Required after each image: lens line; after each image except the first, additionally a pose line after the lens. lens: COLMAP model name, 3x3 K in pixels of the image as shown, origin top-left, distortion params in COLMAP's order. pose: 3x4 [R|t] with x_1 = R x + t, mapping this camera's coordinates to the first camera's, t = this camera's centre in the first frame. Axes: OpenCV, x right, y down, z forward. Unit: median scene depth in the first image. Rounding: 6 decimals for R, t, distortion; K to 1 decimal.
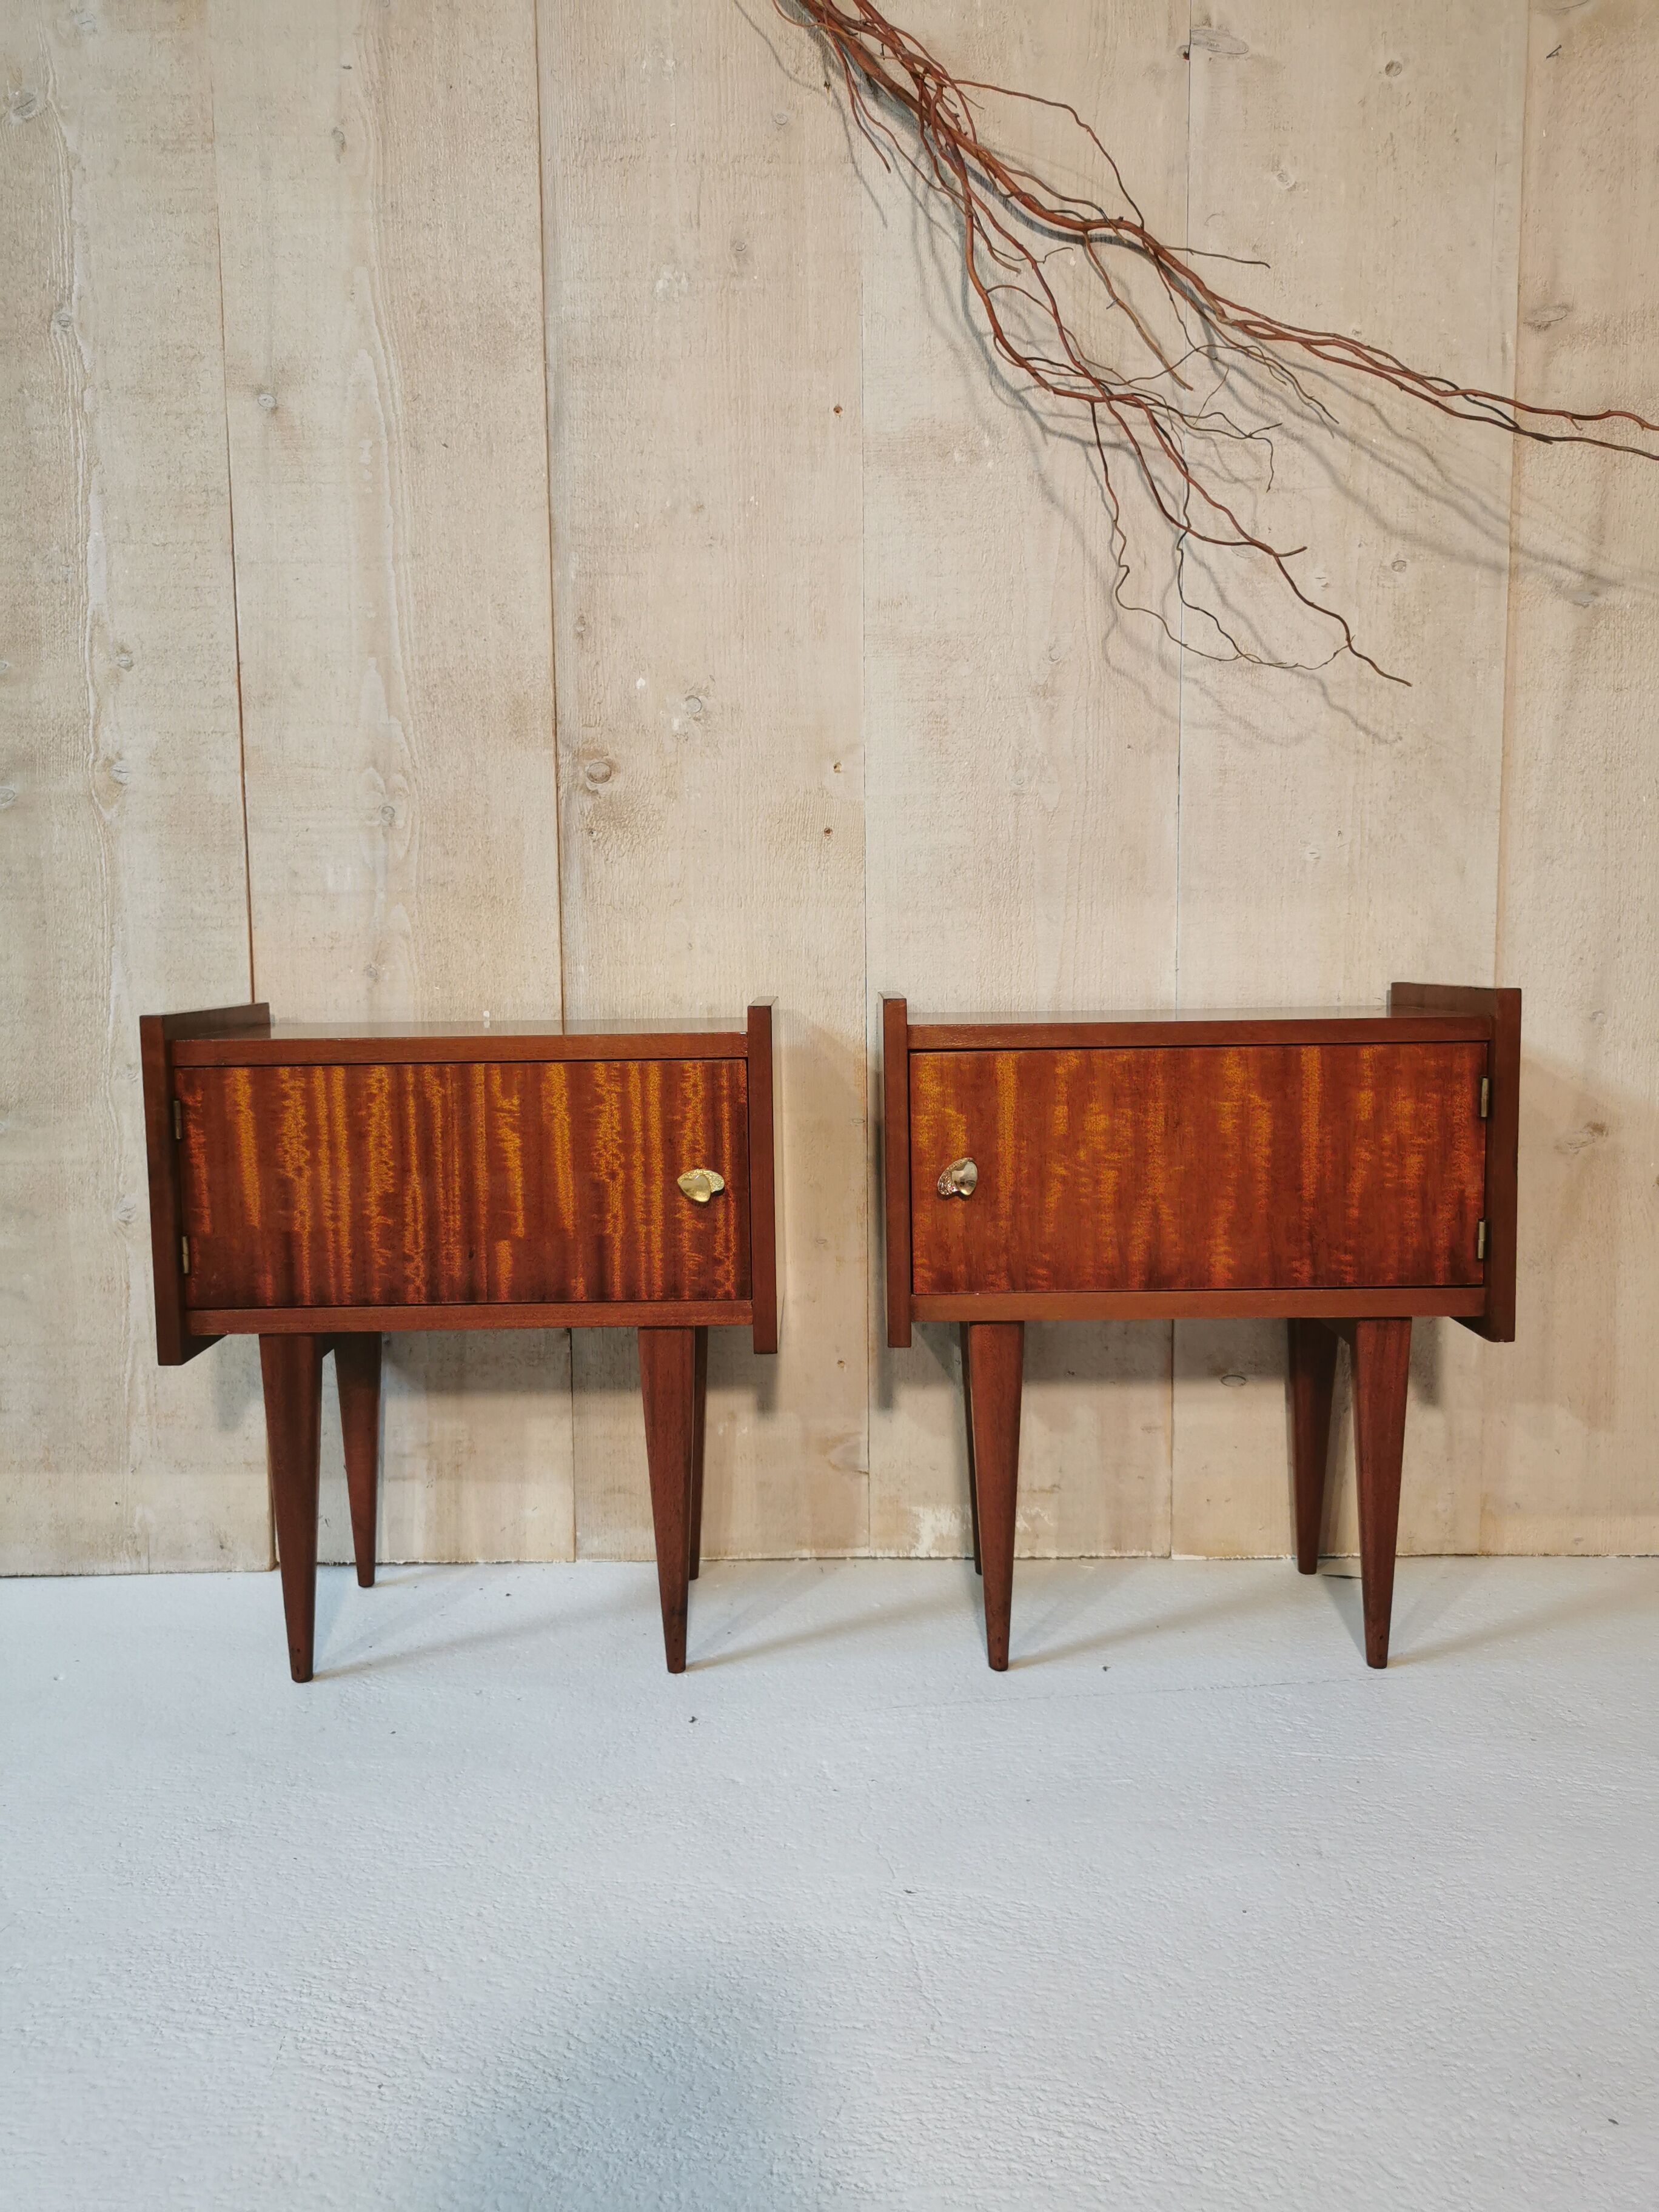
lens RADIAL K [[1714.1, 0, 831.8], [0, 1714.1, 1111.6], [0, 0, 1]] dist [0.045019, -0.043530]
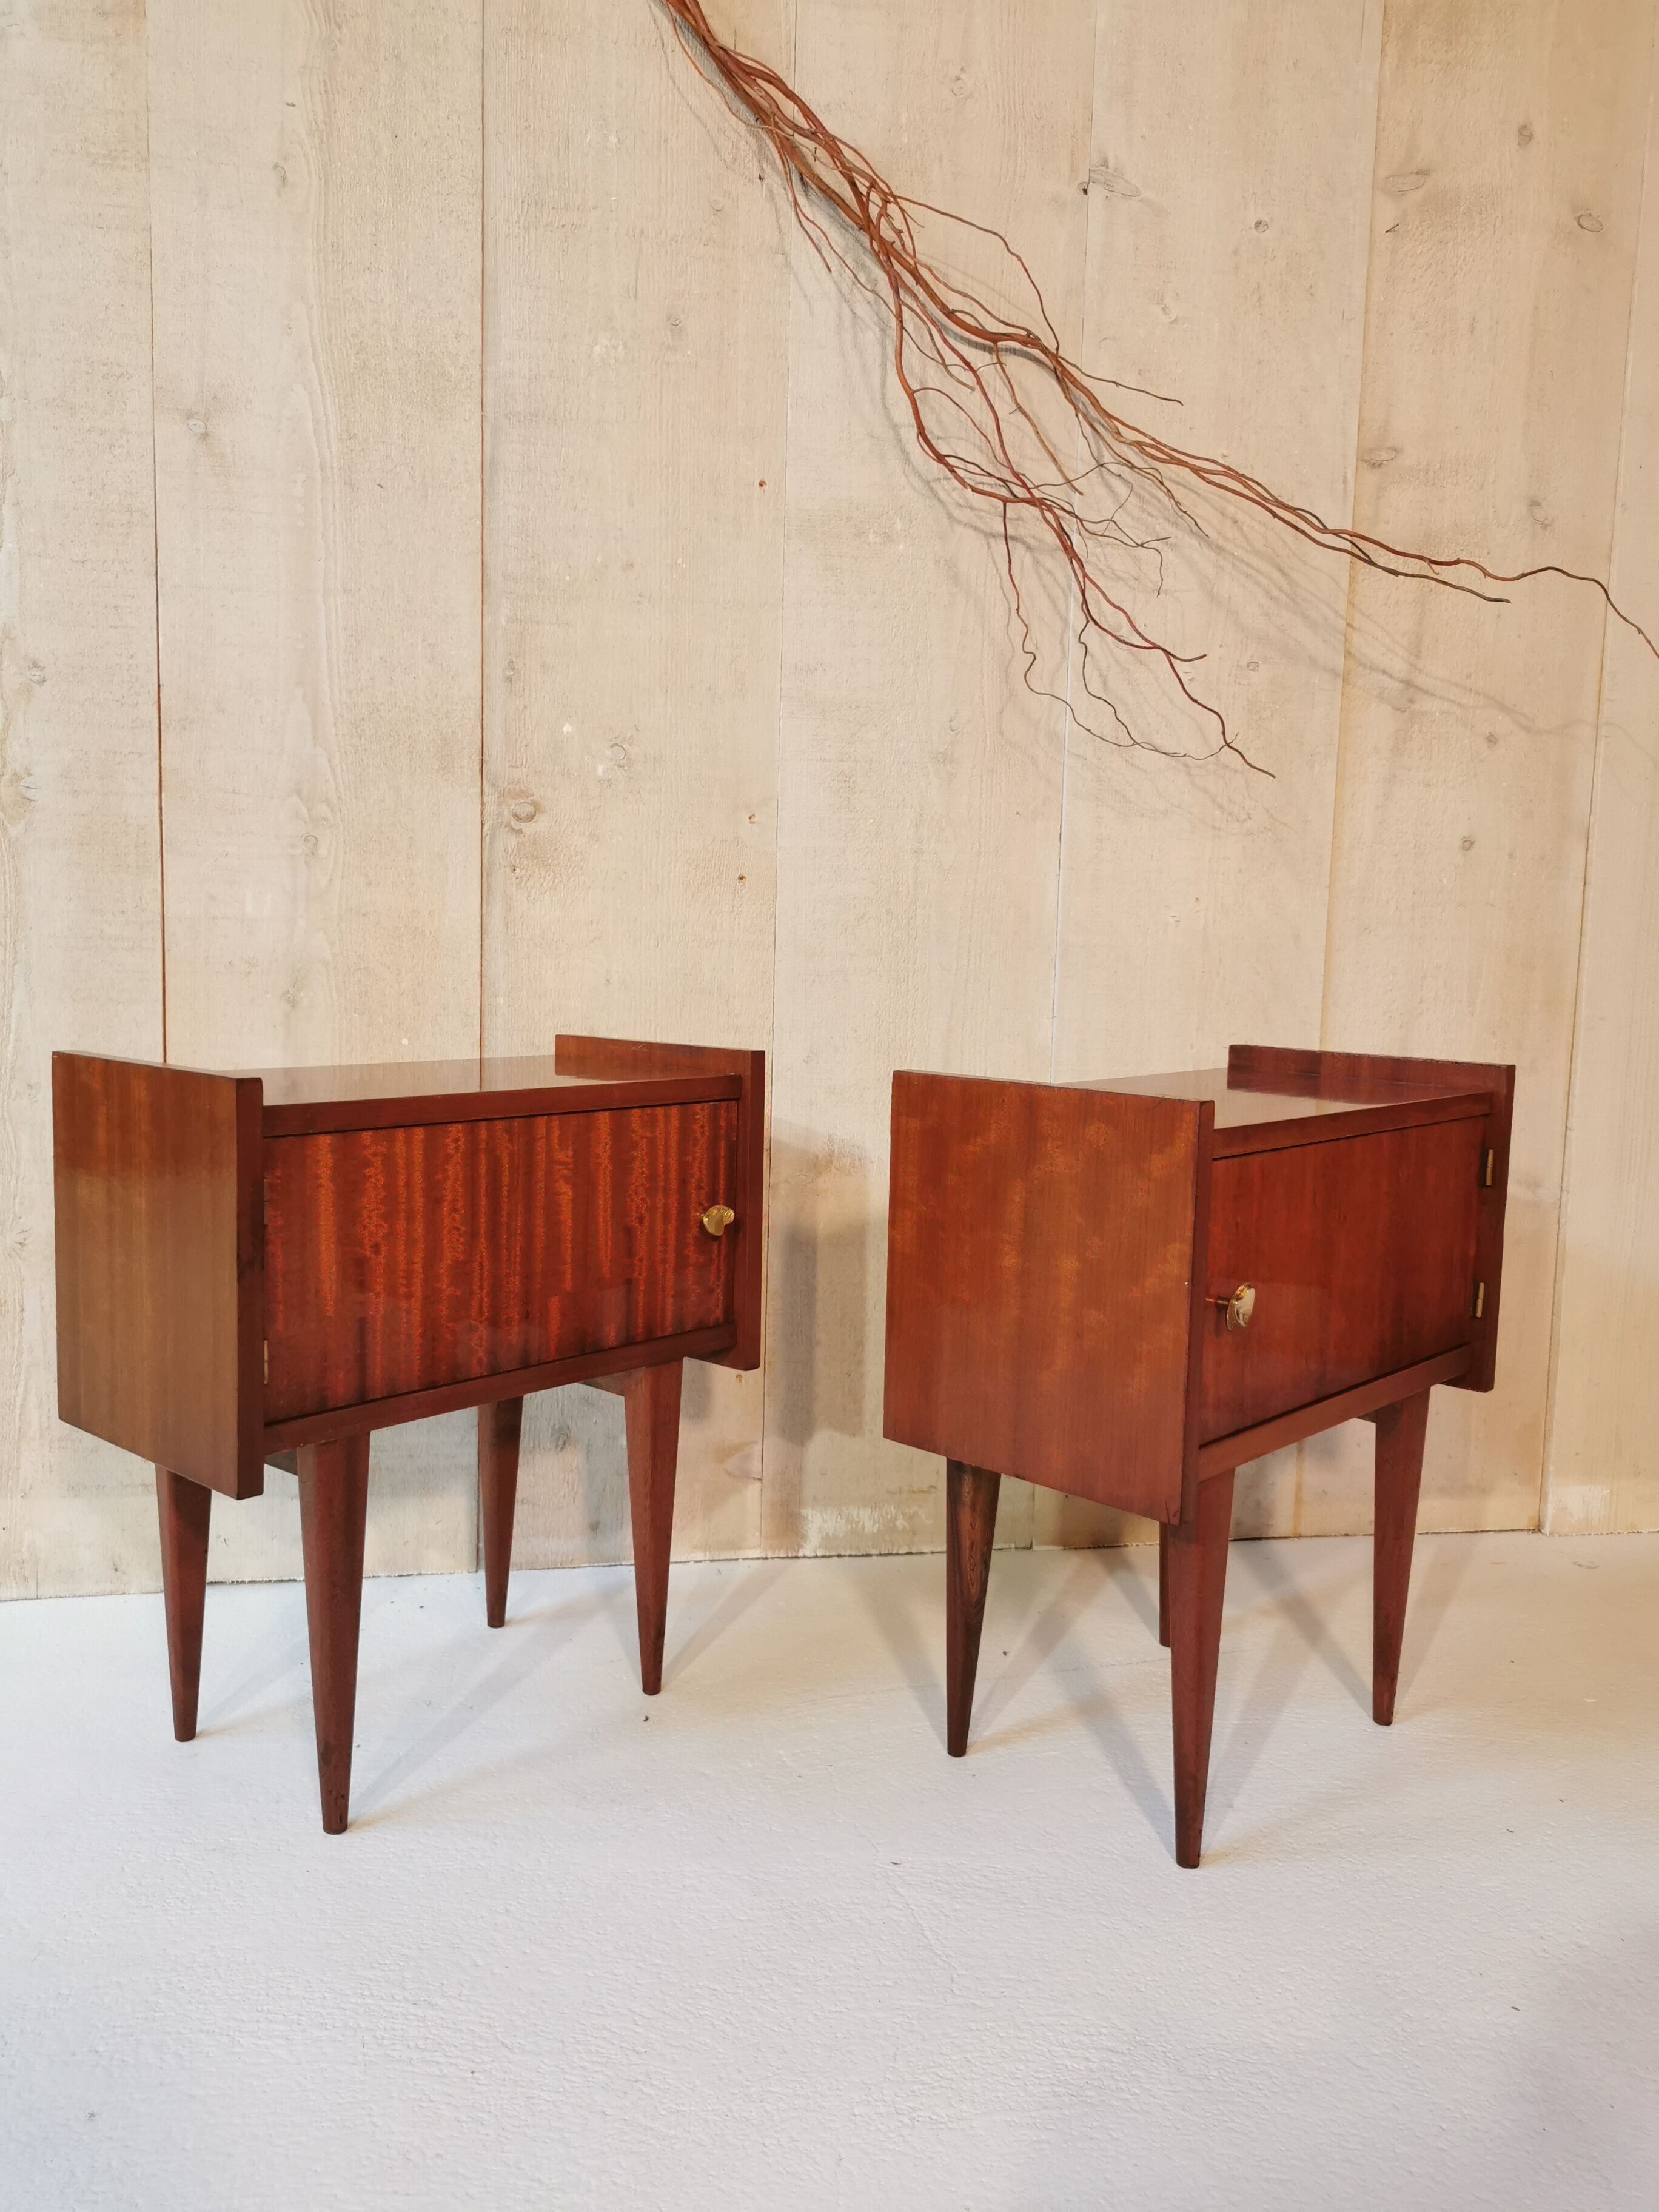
lens RADIAL K [[1714.1, 0, 833.6], [0, 1714.1, 1110.6], [0, 0, 1]] dist [0.045019, -0.043530]
pose [[0.982025, 0.015600, 0.188107, -0.145837], [-0.017572, 0.999807, 0.008819, -0.030023], [-0.187934, -0.011966, 0.982109, -0.056637]]
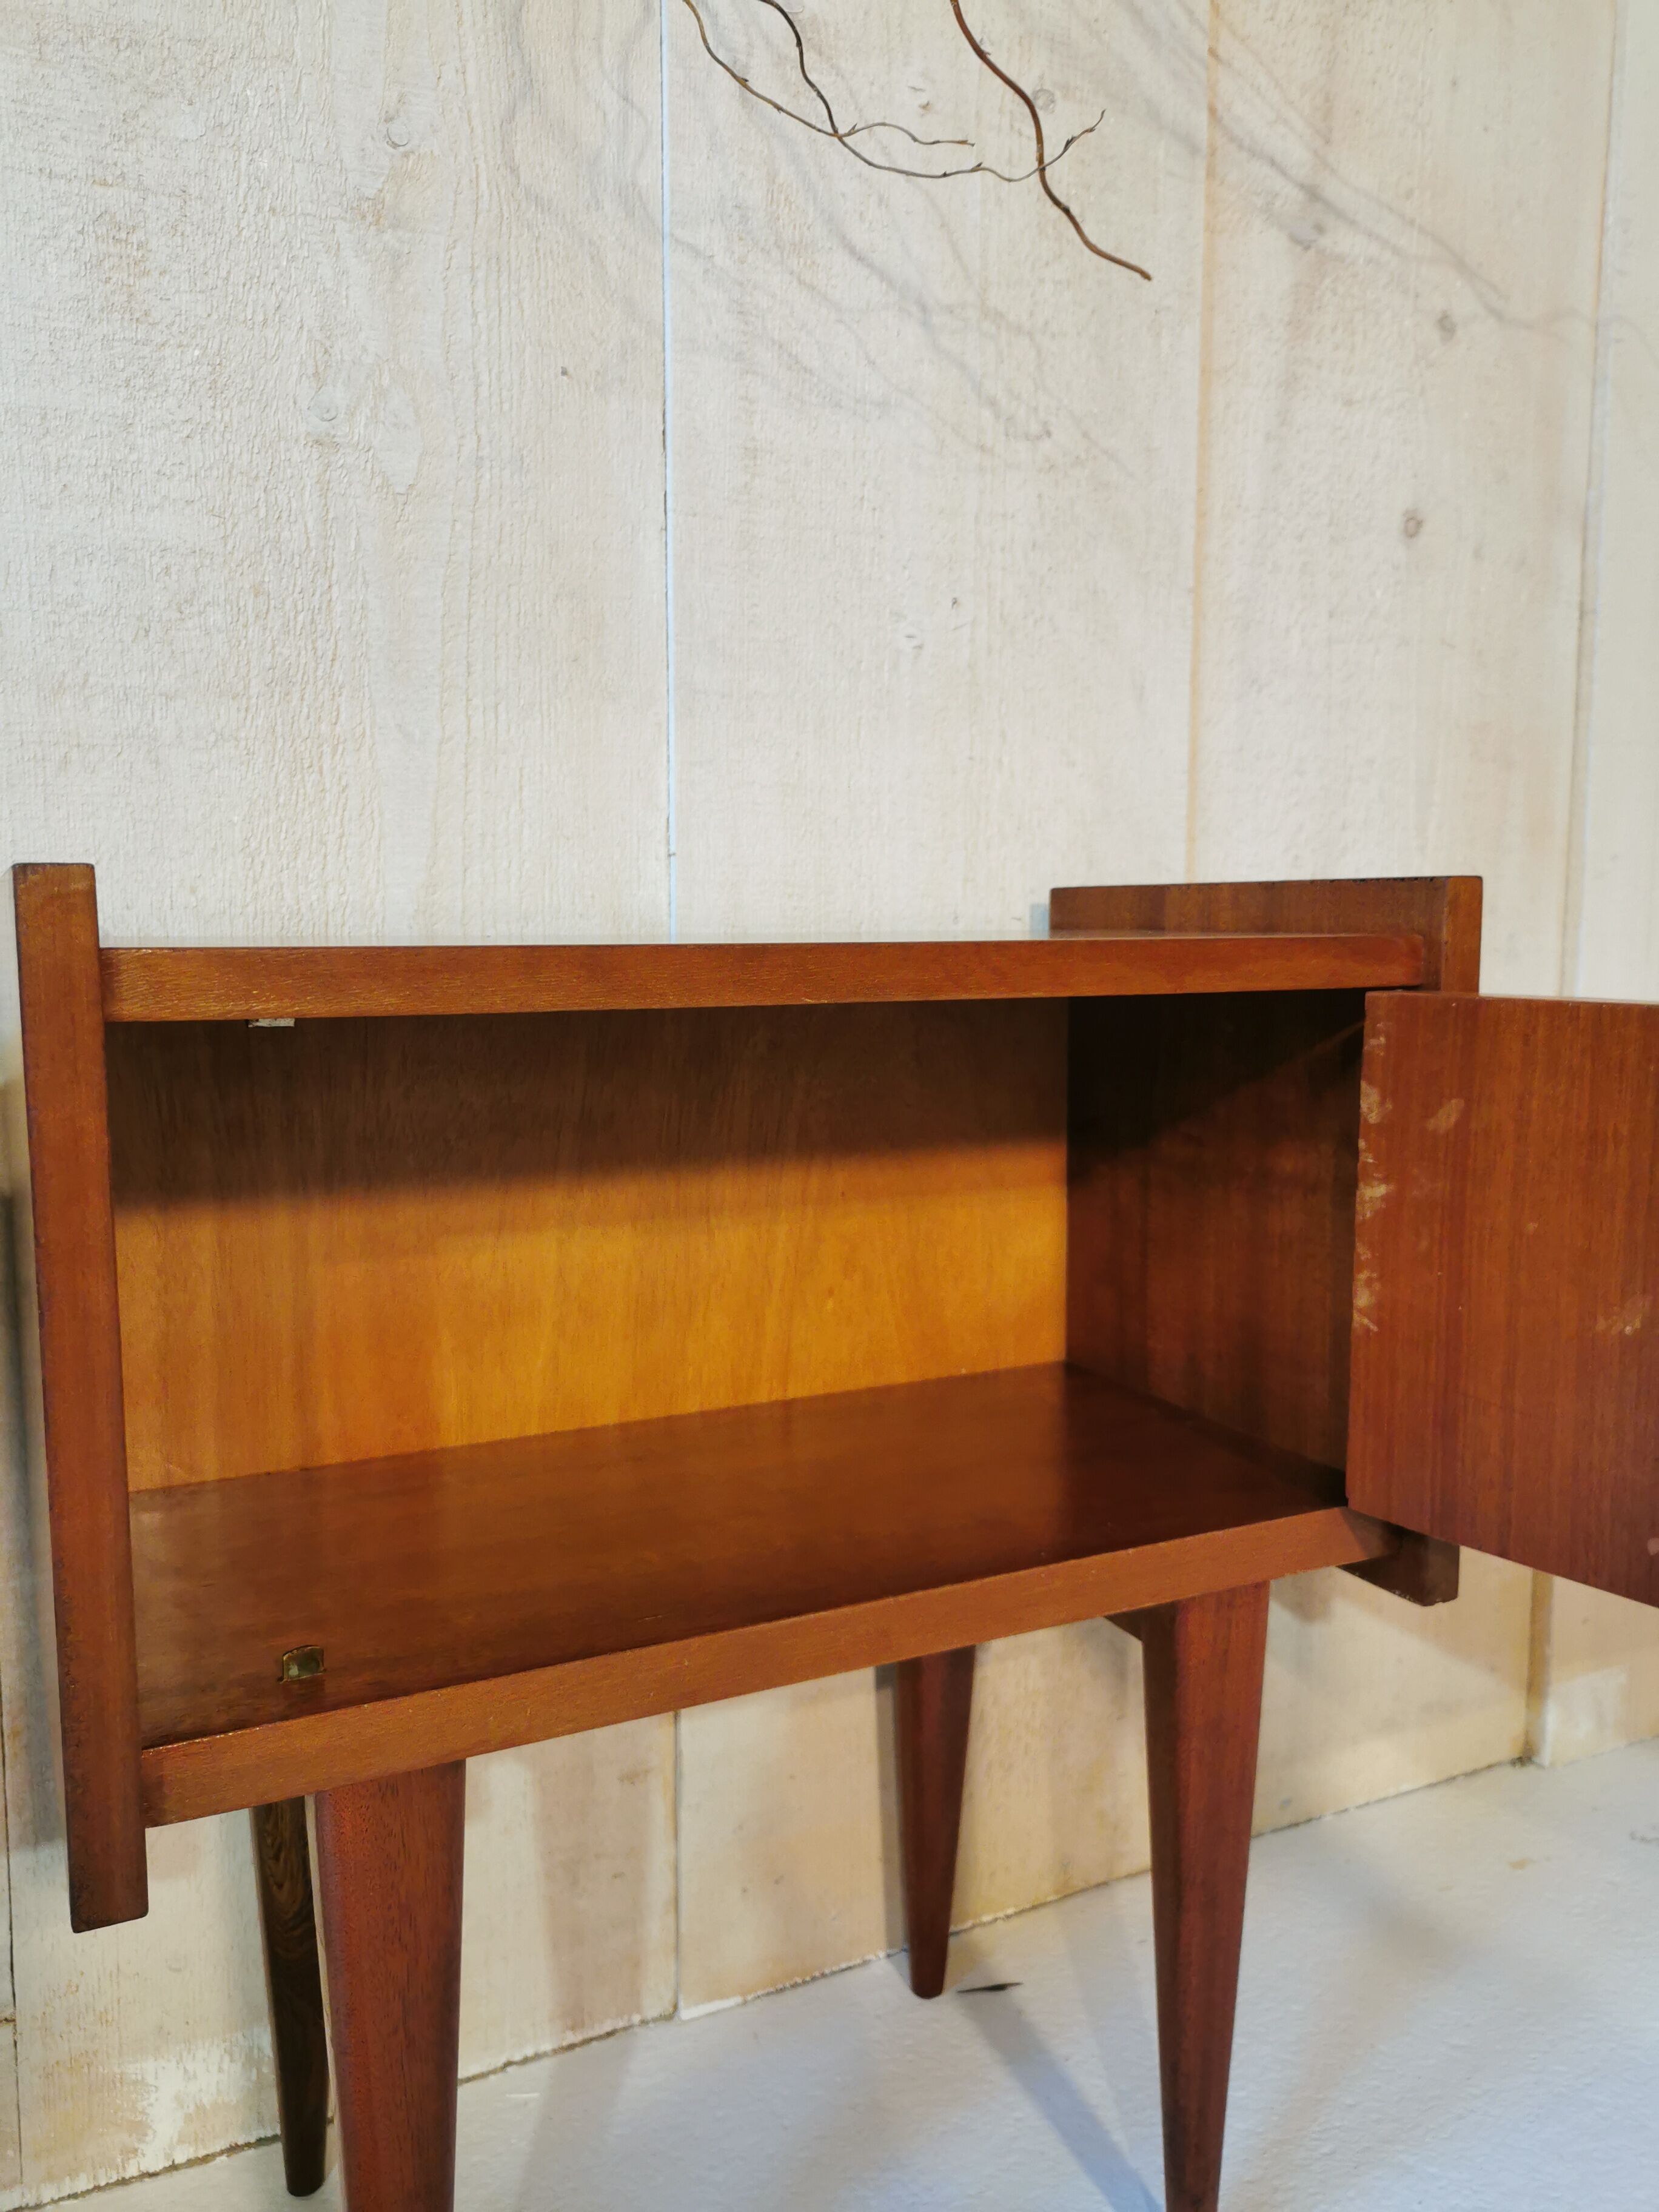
lens RADIAL K [[1714.1, 0, 831.7], [0, 1714.1, 1108.4], [0, 0, 1]] dist [0.045019, -0.043530]
pose [[0.887710, -0.038809, 0.458765, 0.013793], [0.034914, 0.999246, 0.016971, -0.017099], [-0.459078, 0.000952, 0.888396, 0.548575]]
